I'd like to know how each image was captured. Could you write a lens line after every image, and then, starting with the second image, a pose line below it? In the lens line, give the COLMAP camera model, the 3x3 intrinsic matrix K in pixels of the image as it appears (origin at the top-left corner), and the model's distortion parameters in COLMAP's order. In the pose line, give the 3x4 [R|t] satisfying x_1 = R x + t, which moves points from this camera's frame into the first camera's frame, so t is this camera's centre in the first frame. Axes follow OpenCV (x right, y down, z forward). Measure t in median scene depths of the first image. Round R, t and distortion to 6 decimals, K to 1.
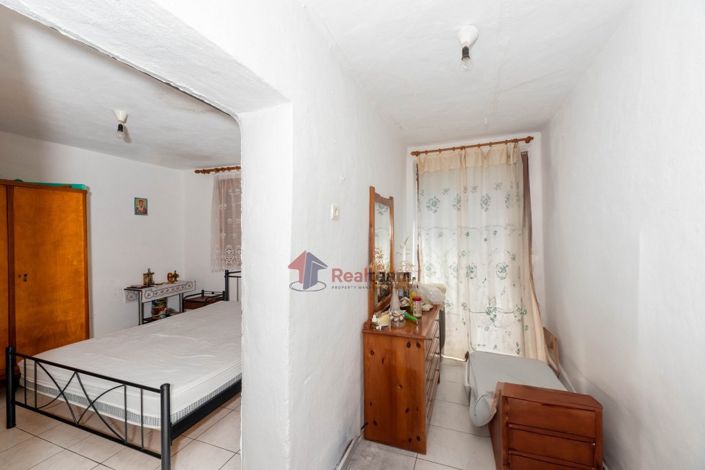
lens RADIAL K [[290.2, 0, 355.8], [0, 290.2, 236.6], [0, 0, 1]] dist [0.003993, 0.001164]
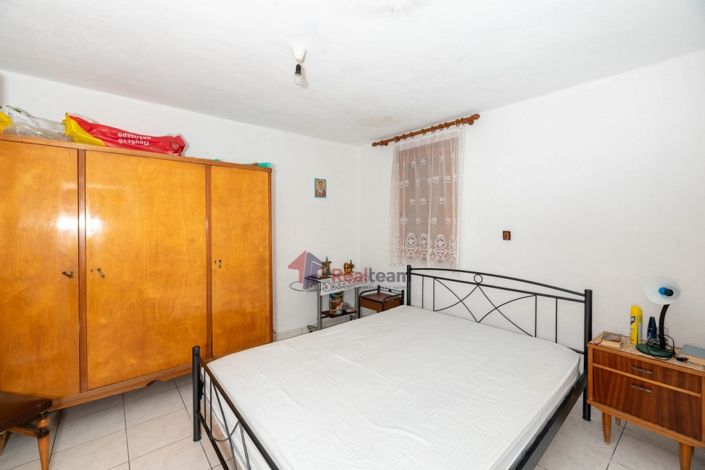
lens RADIAL K [[290.2, 0, 350.9], [0, 290.2, 229.8], [0, 0, 1]] dist [0.003993, 0.001164]
pose [[0.861800, 0.021432, -0.506795, -0.194496], [-0.010567, 0.999649, 0.024306, 0.003751], [0.507137, -0.015592, 0.861724, 0.266198]]
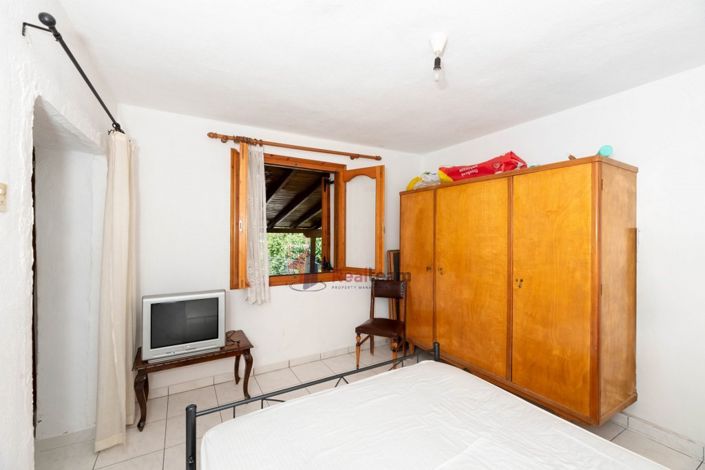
lens RADIAL K [[290.2, 0, 352.3], [0, 290.2, 233.8], [0, 0, 1]] dist [0.003993, 0.001164]
pose [[-0.616839, 0.018229, -0.786878, -0.116608], [0.011059, 0.999834, 0.014493, -0.012122], [0.787012, 0.000238, -0.616938, 0.728488]]
